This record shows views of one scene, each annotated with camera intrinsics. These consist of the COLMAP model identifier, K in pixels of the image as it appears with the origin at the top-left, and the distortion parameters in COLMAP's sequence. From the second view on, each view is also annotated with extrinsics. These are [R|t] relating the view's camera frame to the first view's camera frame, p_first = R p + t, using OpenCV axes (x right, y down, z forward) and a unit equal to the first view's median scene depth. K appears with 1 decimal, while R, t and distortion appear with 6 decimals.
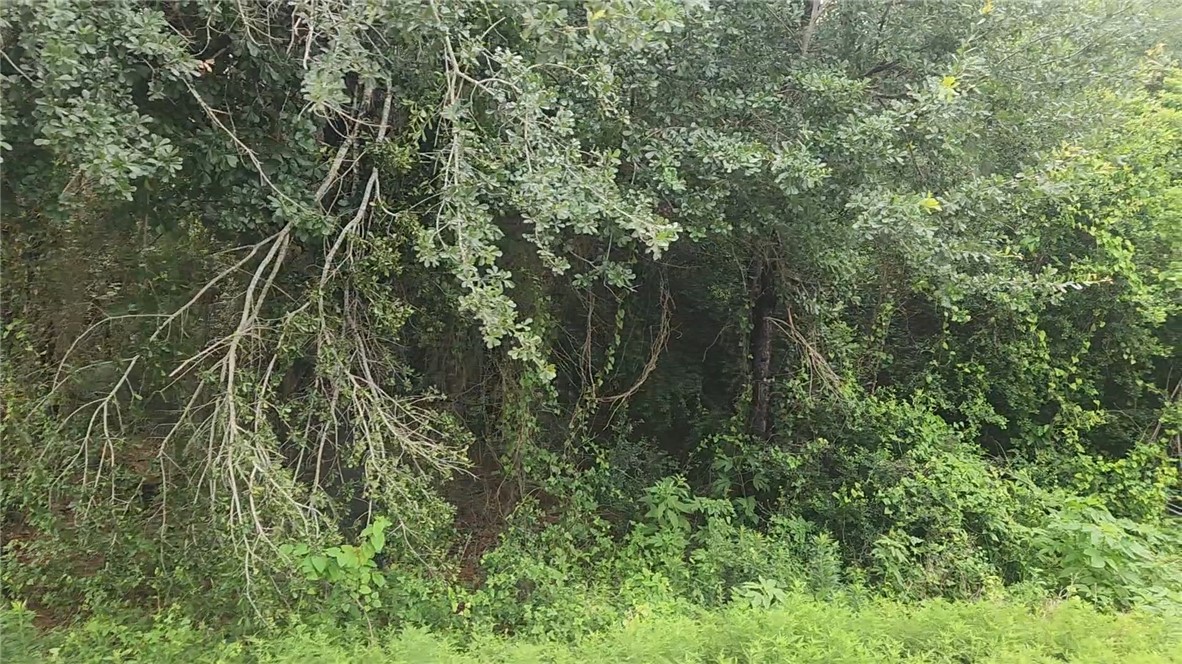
lens RADIAL K [[1003.4, 0, 591.0], [0, 1003.4, 332.0], [0, 0, 1]] dist [0.030411, 0.004241]
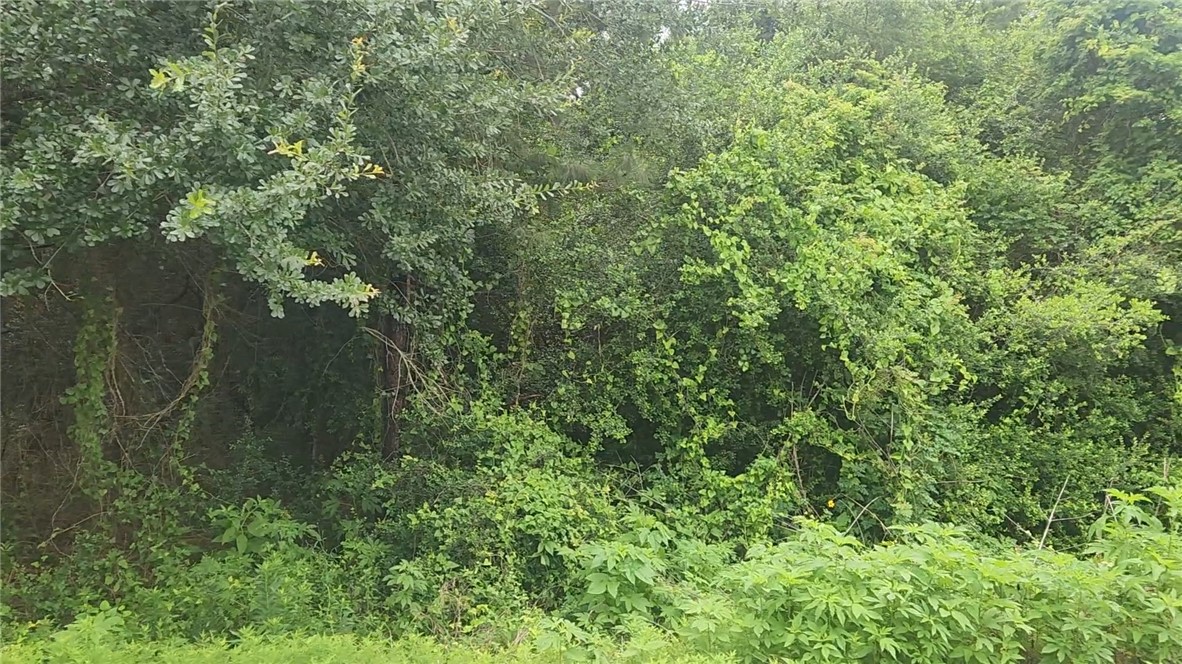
lens RADIAL K [[1003.4, 0, 591.0], [0, 1003.4, 332.0], [0, 0, 1]] dist [0.030411, 0.004241]
pose [[0.999563, -0.012974, -0.026563, 0.411396], [0.012585, 0.999812, -0.014752, 0.006374], [0.026749, 0.014411, 0.999538, 0.066209]]
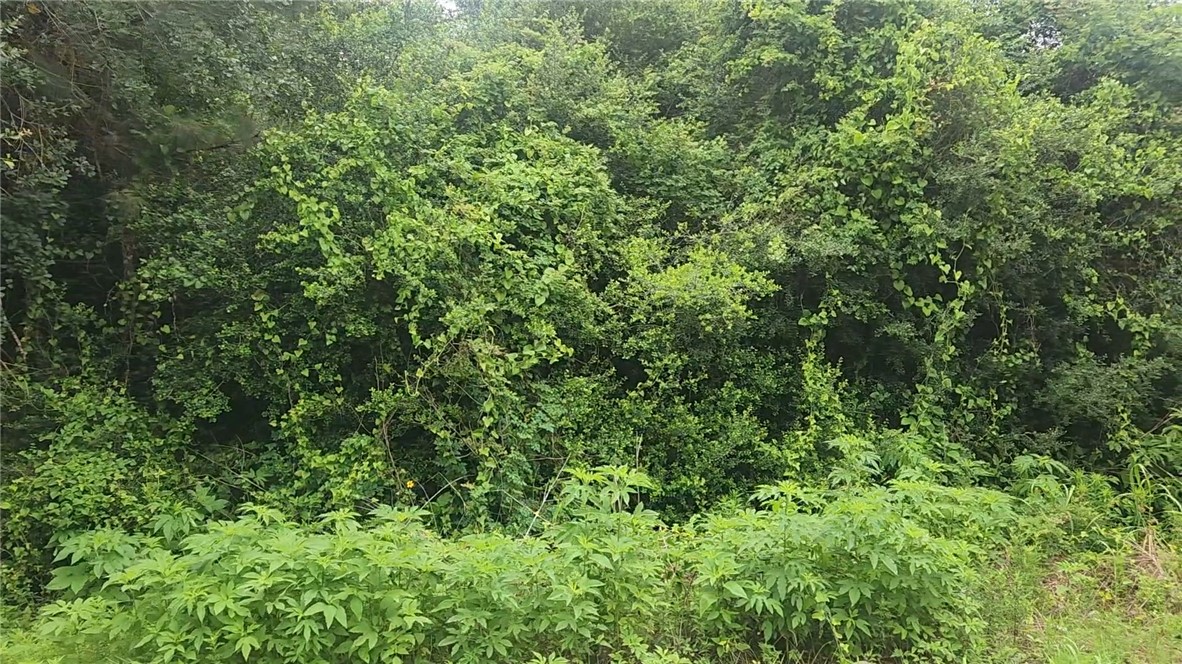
lens RADIAL K [[1003.4, 0, 591.0], [0, 1003.4, 332.0], [0, 0, 1]] dist [0.030411, 0.004241]
pose [[0.999611, -0.016838, 0.022222, 0.731318], [0.016490, 0.999740, 0.015735, 0.009095], [-0.022481, -0.015362, 0.999629, 0.116174]]
